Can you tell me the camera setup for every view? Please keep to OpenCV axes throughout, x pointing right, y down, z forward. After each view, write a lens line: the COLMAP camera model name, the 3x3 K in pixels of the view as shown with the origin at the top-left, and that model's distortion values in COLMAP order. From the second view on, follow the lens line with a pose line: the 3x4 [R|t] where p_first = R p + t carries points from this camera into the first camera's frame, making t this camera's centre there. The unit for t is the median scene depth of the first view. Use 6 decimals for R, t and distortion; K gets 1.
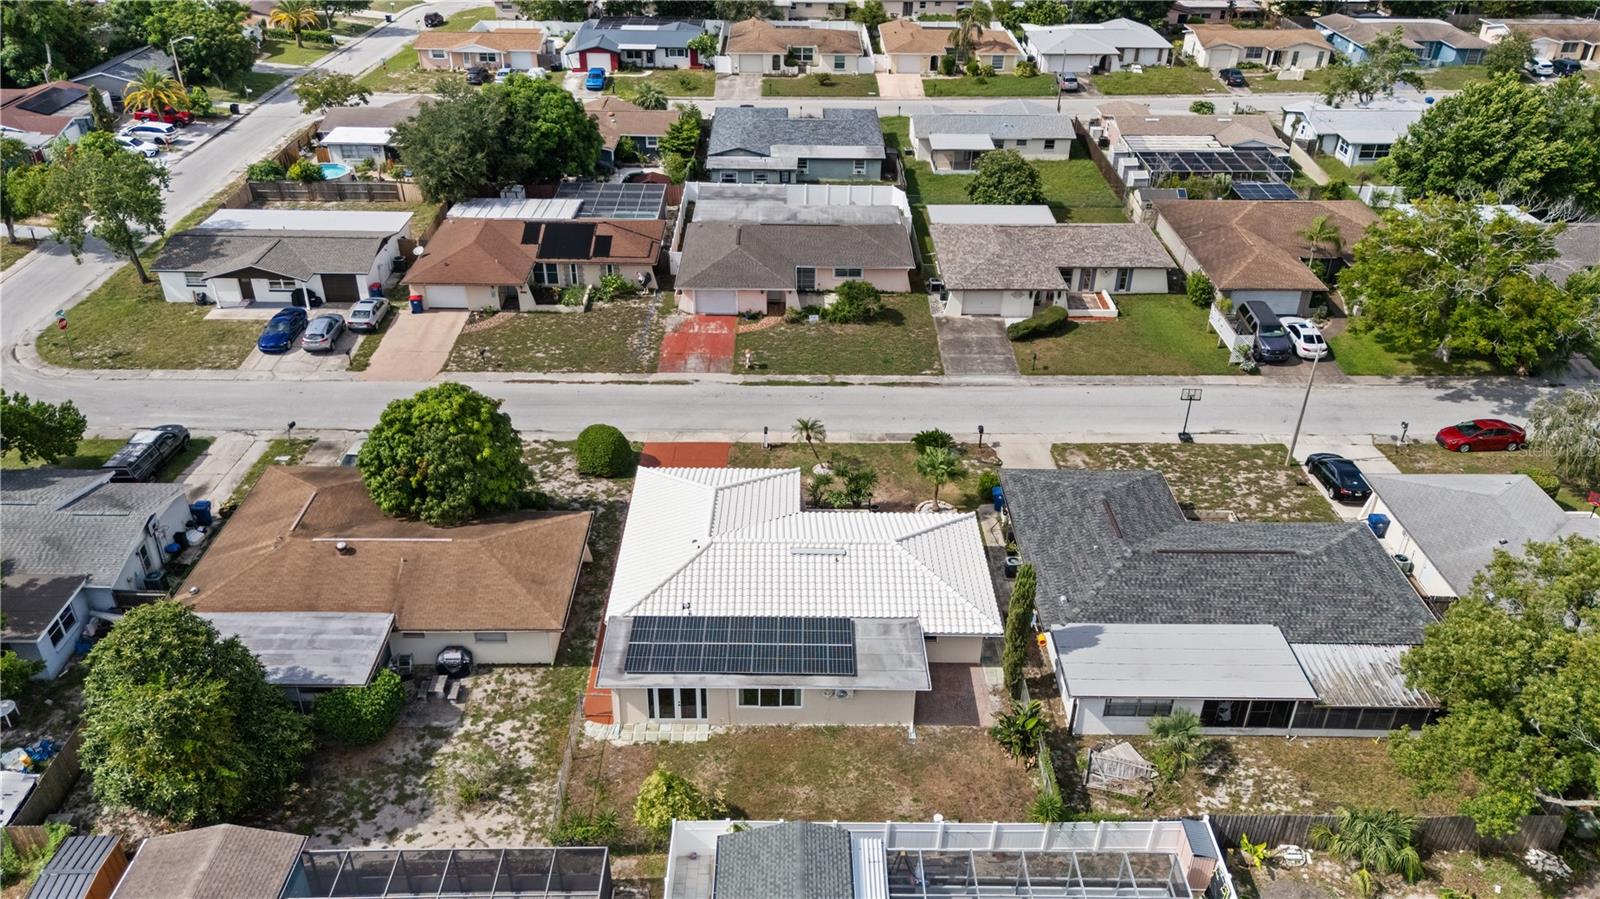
lens RADIAL K [[1169.7, 0, 798.1], [0, 1169.7, 470.7], [0, 0, 1]] dist [0.089018, -0.091790]
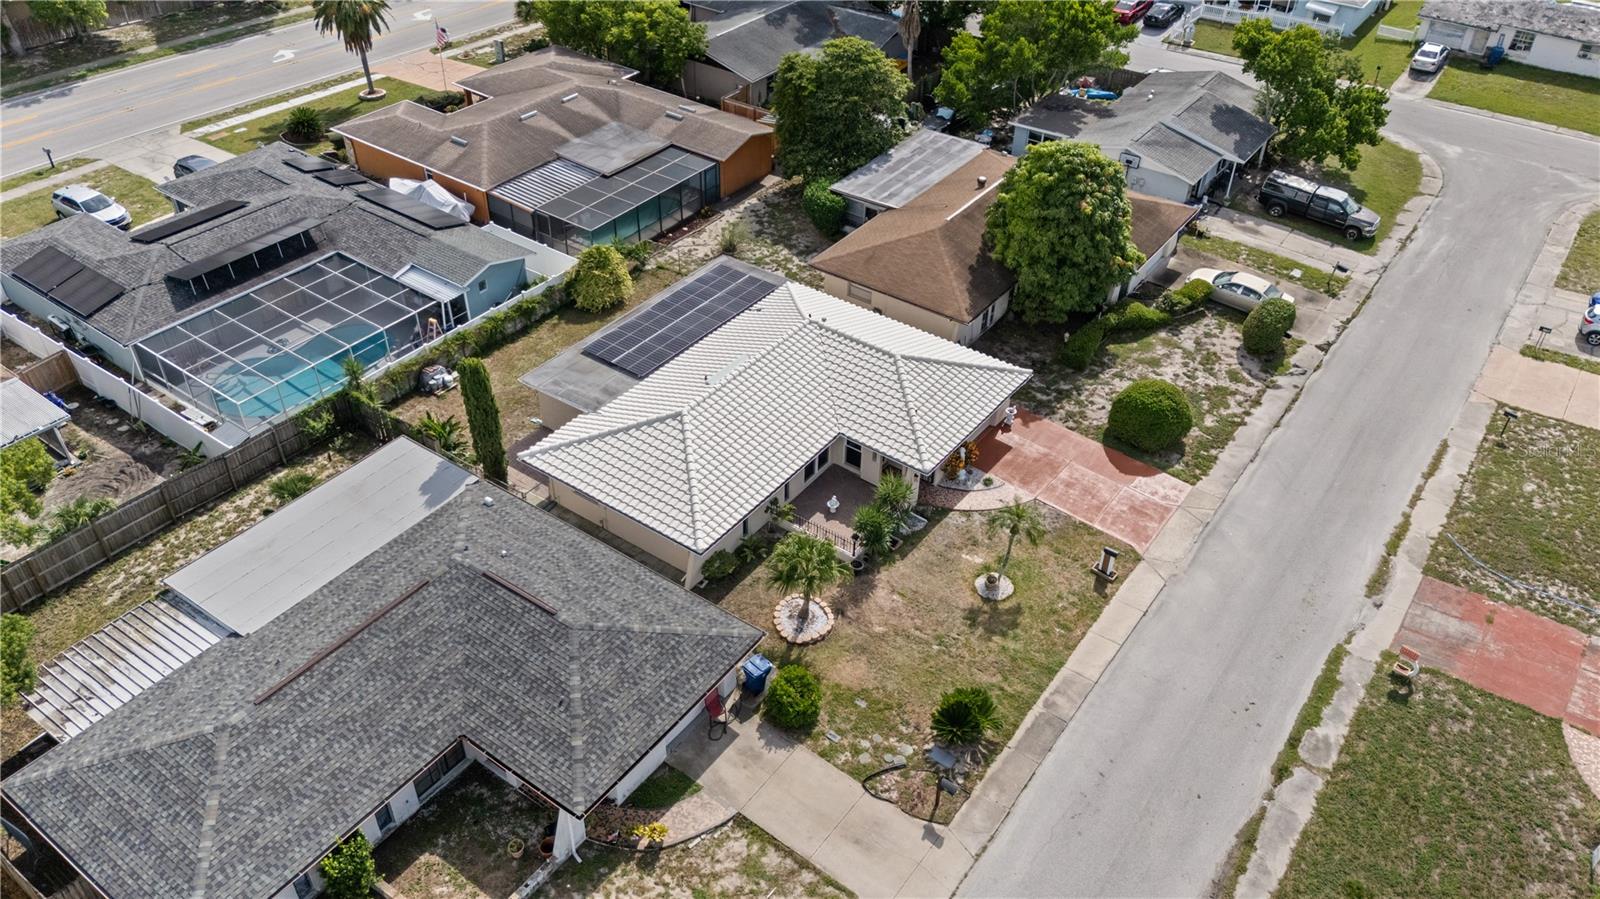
lens RADIAL K [[1169.7, 0, 798.1], [0, 1169.7, 470.7], [0, 0, 1]] dist [0.089018, -0.091790]
pose [[-0.589744, 0.490590, -0.641501, 0.469718], [-0.451696, 0.458097, 0.765583, -0.475784], [0.669457, 0.741262, -0.048563, 0.896773]]
